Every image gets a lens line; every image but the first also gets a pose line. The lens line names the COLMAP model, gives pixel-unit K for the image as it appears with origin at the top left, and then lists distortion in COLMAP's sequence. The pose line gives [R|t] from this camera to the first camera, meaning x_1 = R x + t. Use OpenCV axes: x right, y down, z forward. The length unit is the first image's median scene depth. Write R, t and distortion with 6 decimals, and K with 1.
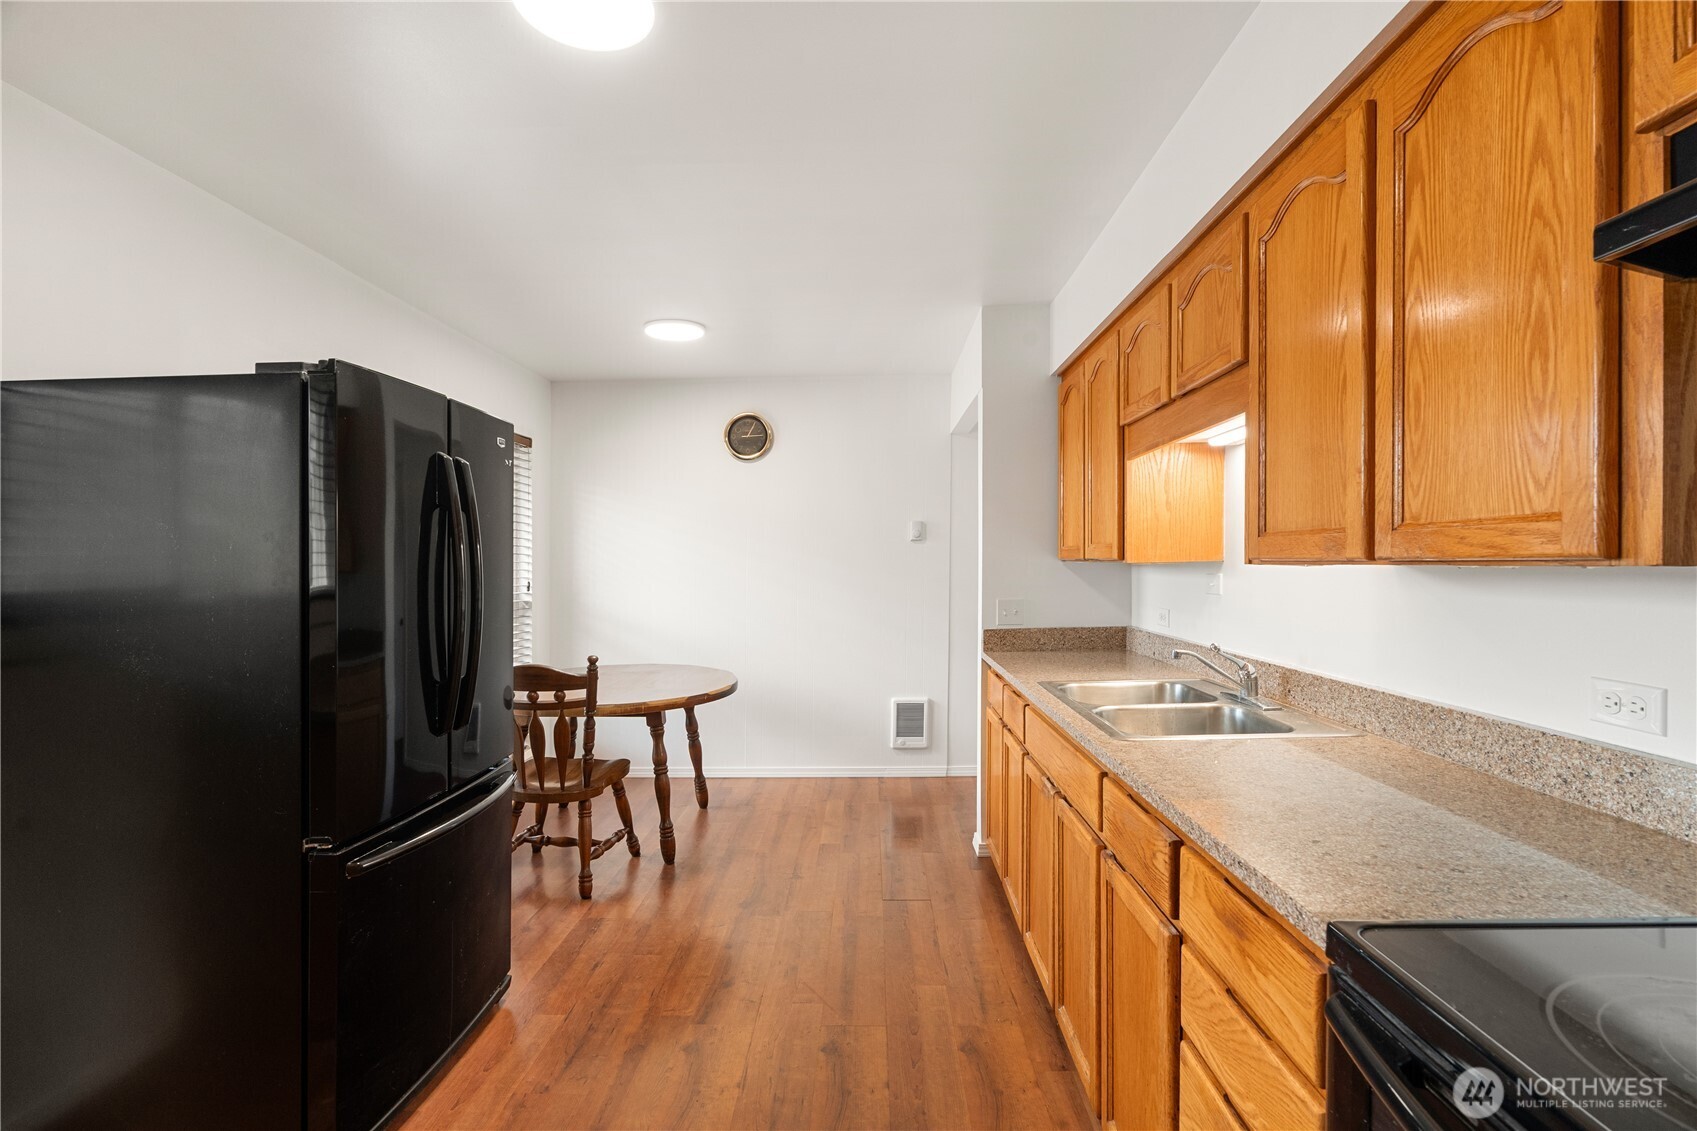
lens RADIAL K [[769.1, 0, 848.5], [0, 769.1, 565.5], [0, 0, 1]] dist [-0.009203, 0.005153]
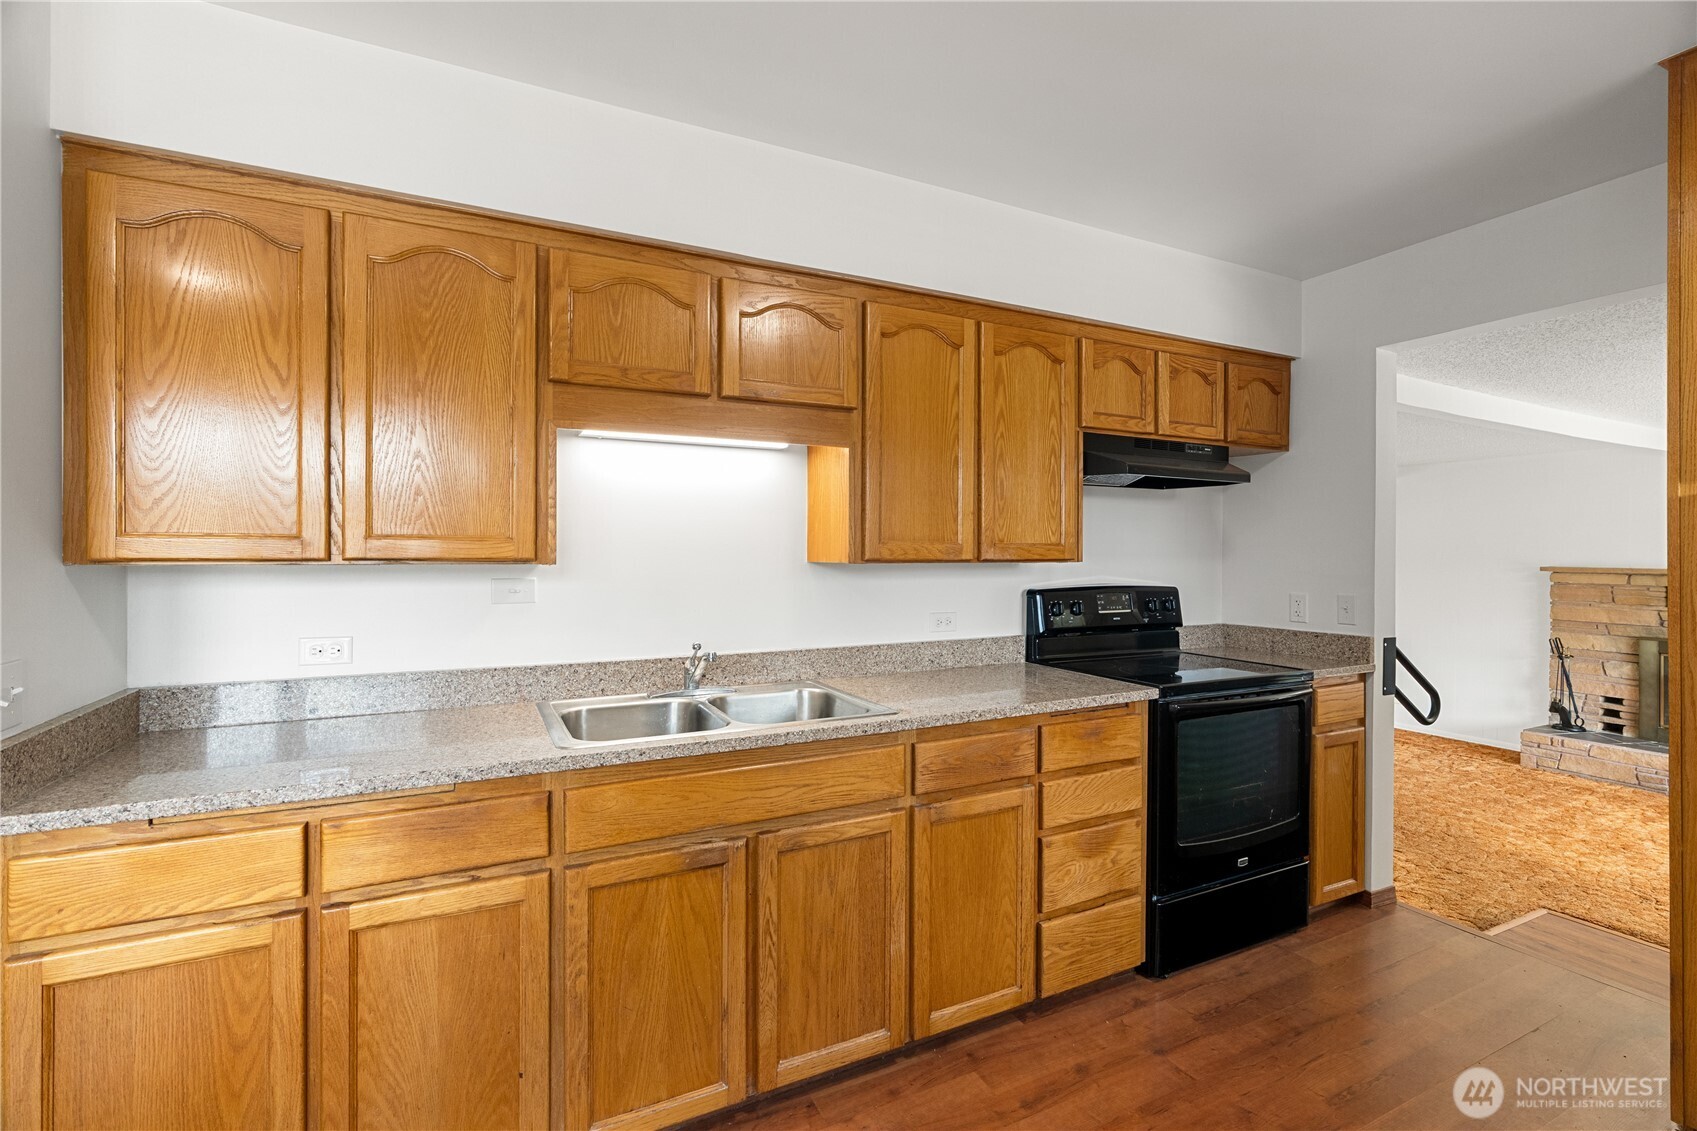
lens RADIAL K [[756.3, 0, 842.5], [0, 756.3, 558.4], [0, 0, 1]] dist [-0.003689, 0.000035]
pose [[-0.462891, 0.013995, 0.886305, -0.560405], [0.012183, 0.999881, -0.009426, 0.002301], [-0.886332, 0.006435, -0.463006, 1.434750]]
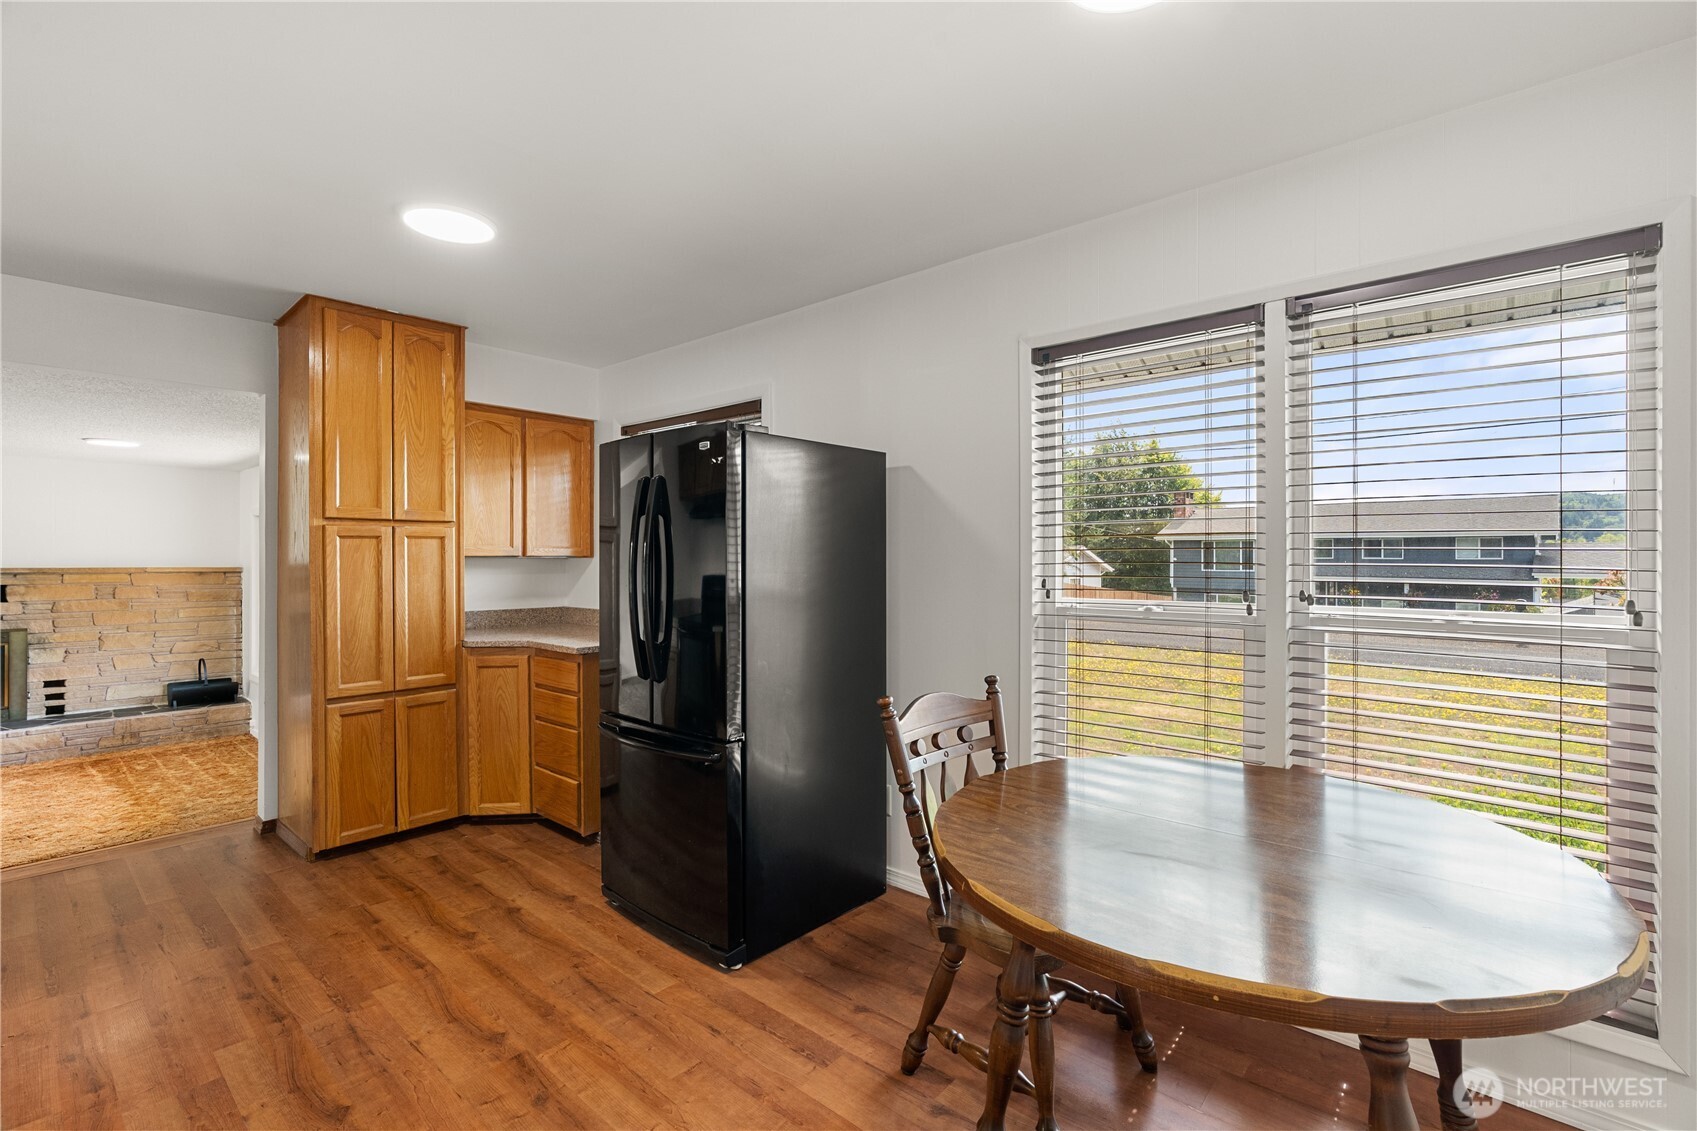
lens RADIAL K [[767.7, 0, 847.1], [0, 767.7, 559.2], [0, 0, 1]] dist [0.000488, 0.000463]
pose [[-0.646803, 0.018238, -0.762439, 0.280616], [0.005500, 0.999800, 0.019250, -0.020127], [0.762638, 0.008258, -0.646773, 2.175610]]
